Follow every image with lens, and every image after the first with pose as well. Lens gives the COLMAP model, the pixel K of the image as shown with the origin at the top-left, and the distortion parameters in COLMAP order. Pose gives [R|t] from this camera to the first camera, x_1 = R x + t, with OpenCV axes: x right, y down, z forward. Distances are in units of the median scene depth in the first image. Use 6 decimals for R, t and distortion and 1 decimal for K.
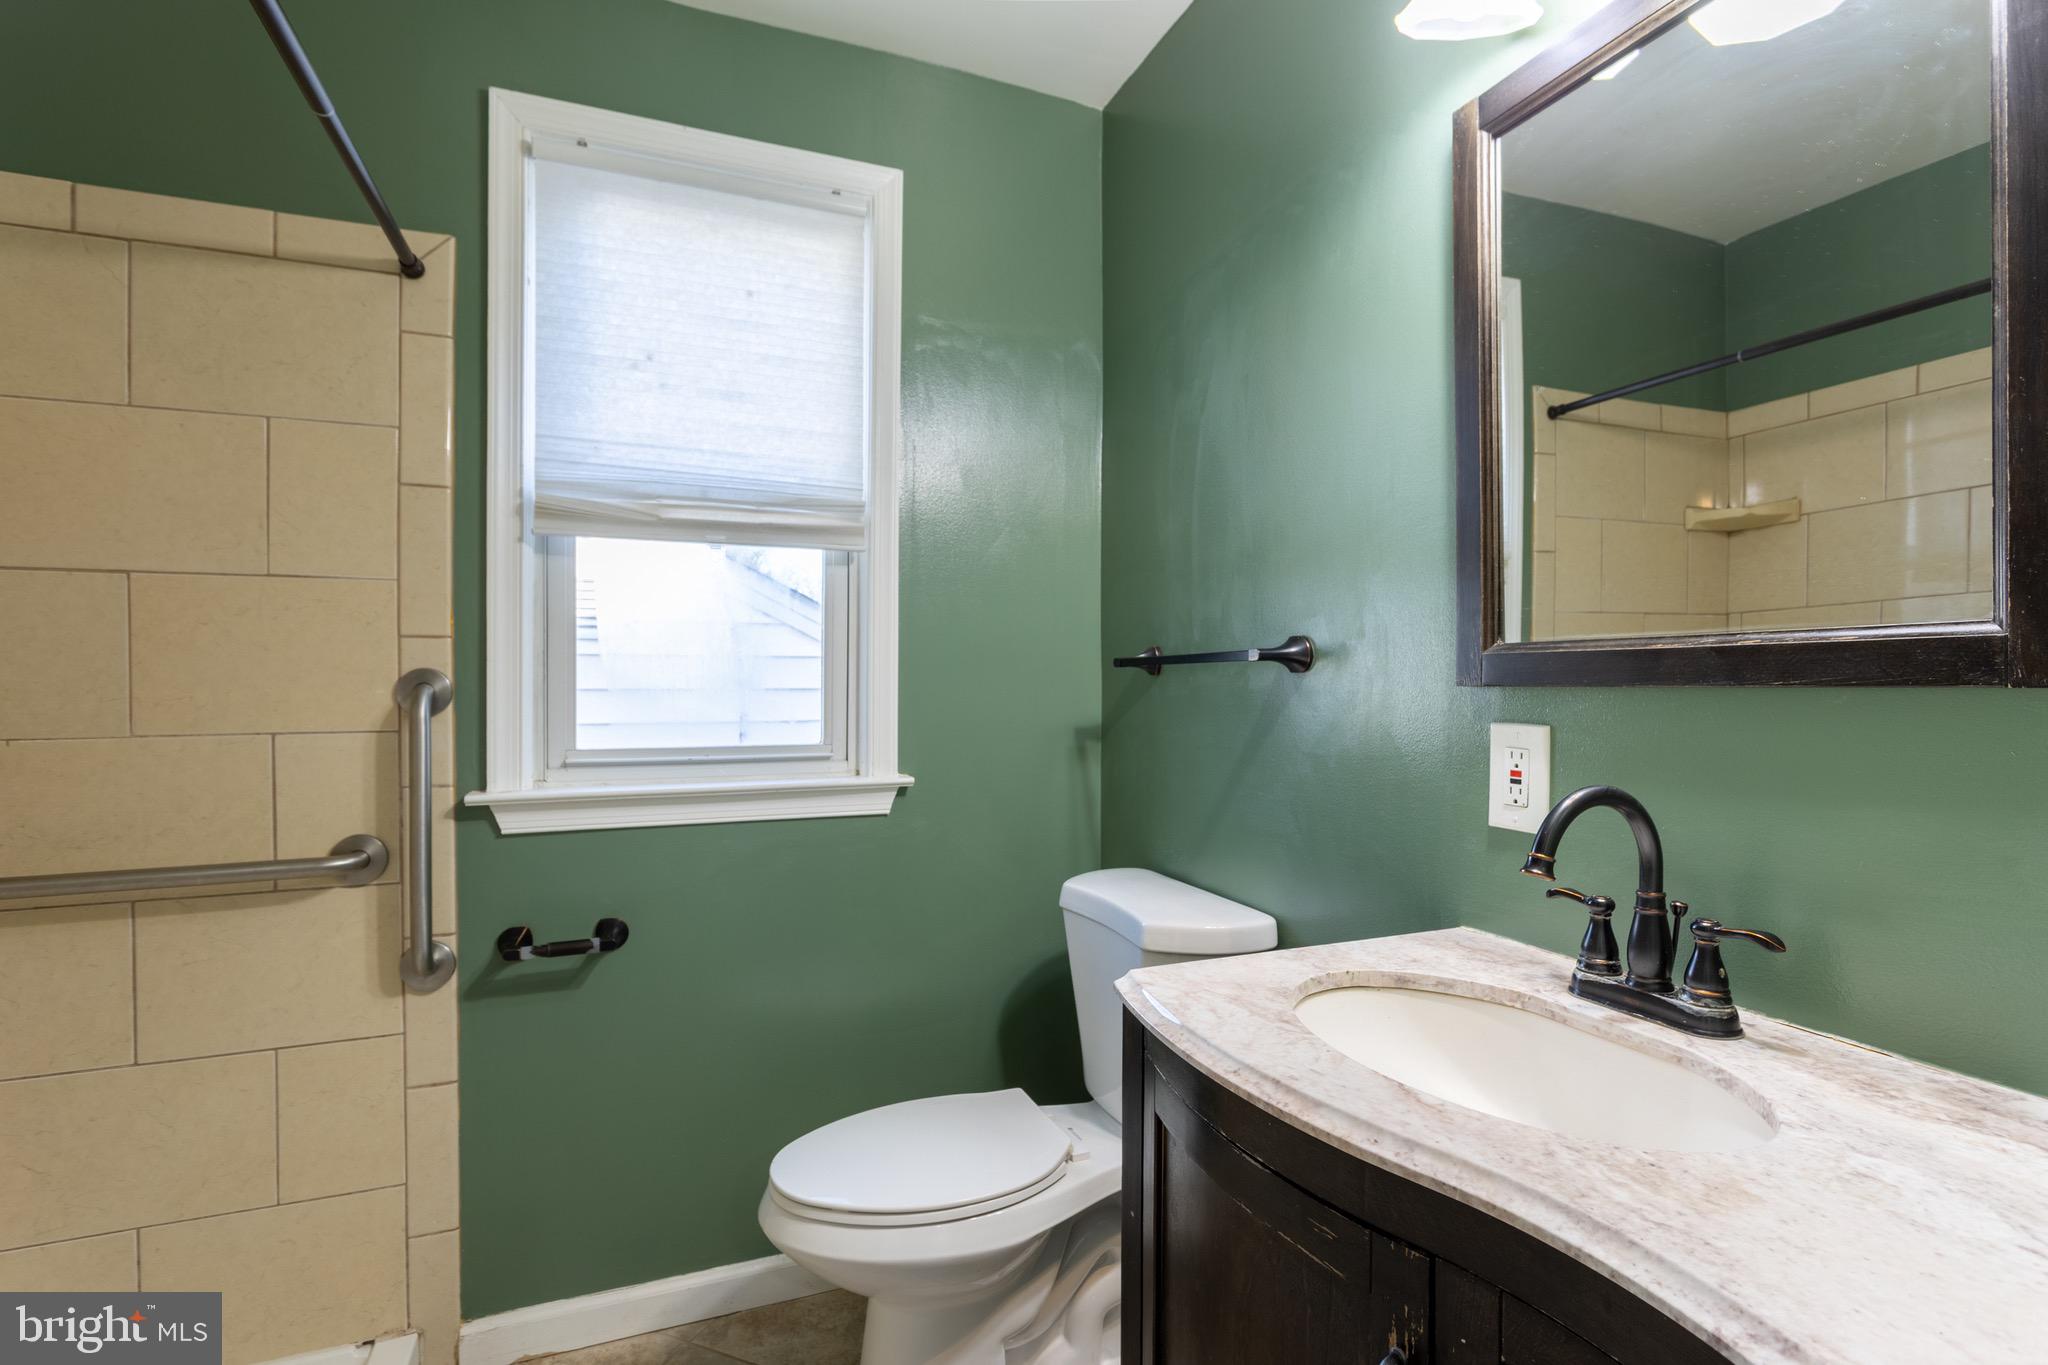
lens RADIAL K [[979.9, 0, 1027.9], [0, 979.9, 681.8], [0, 0, 1]] dist [-0.018486, 0.008193]
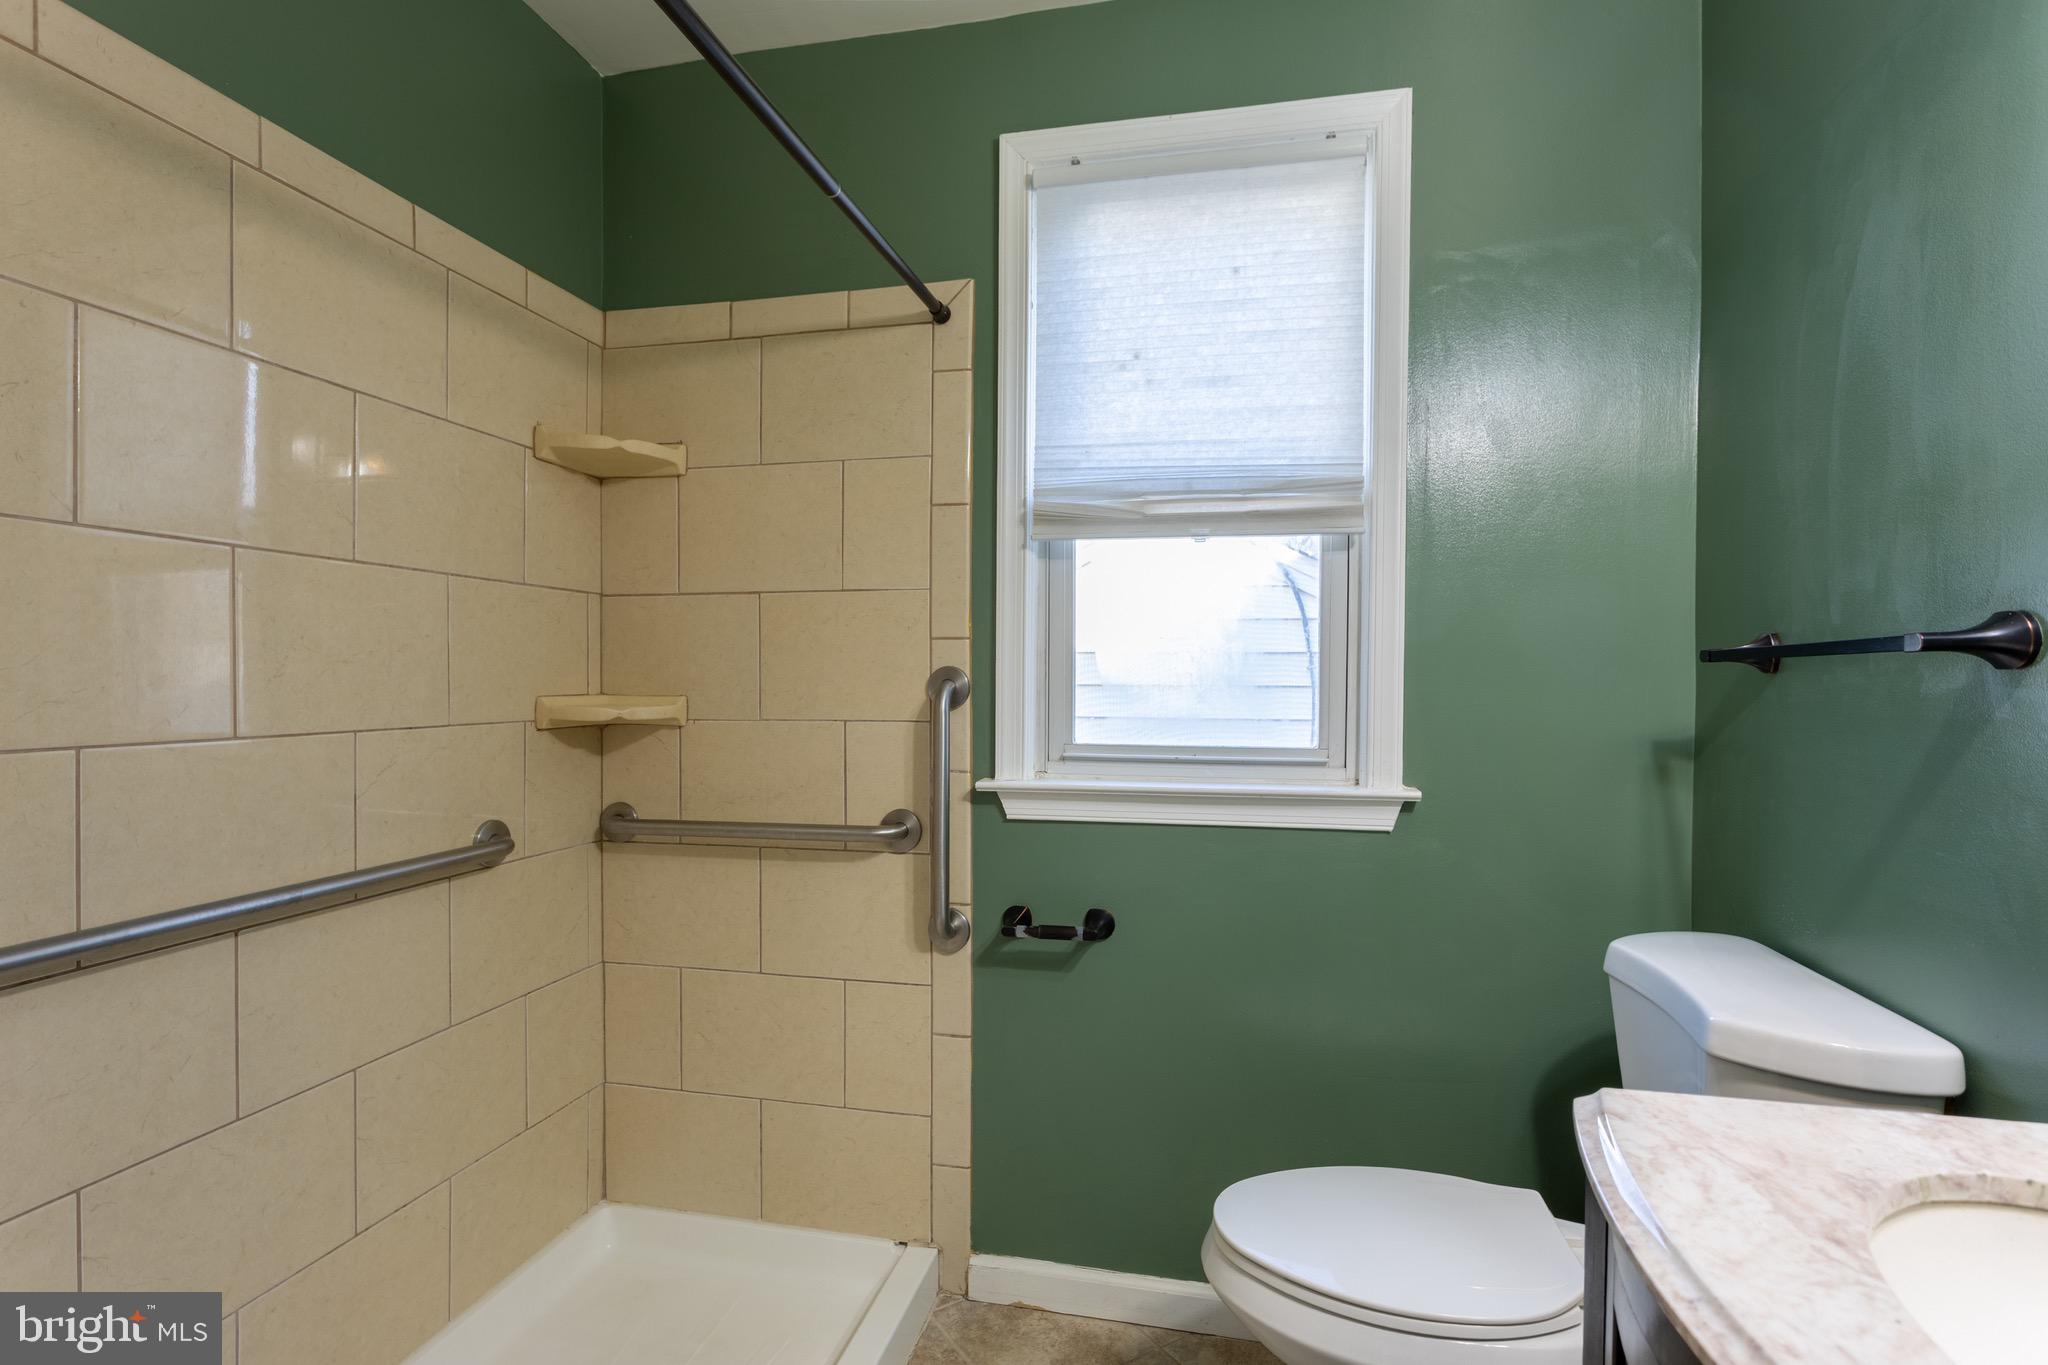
lens RADIAL K [[979.9, 0, 1031.5], [0, 979.9, 683.9], [0, 0, 1]] dist [-0.018486, 0.008193]
pose [[0.821026, 0.006849, -0.570849, 0.104508], [-0.003844, 0.999972, 0.006469, -0.001563], [0.570877, -0.003116, 0.821029, 0.115863]]
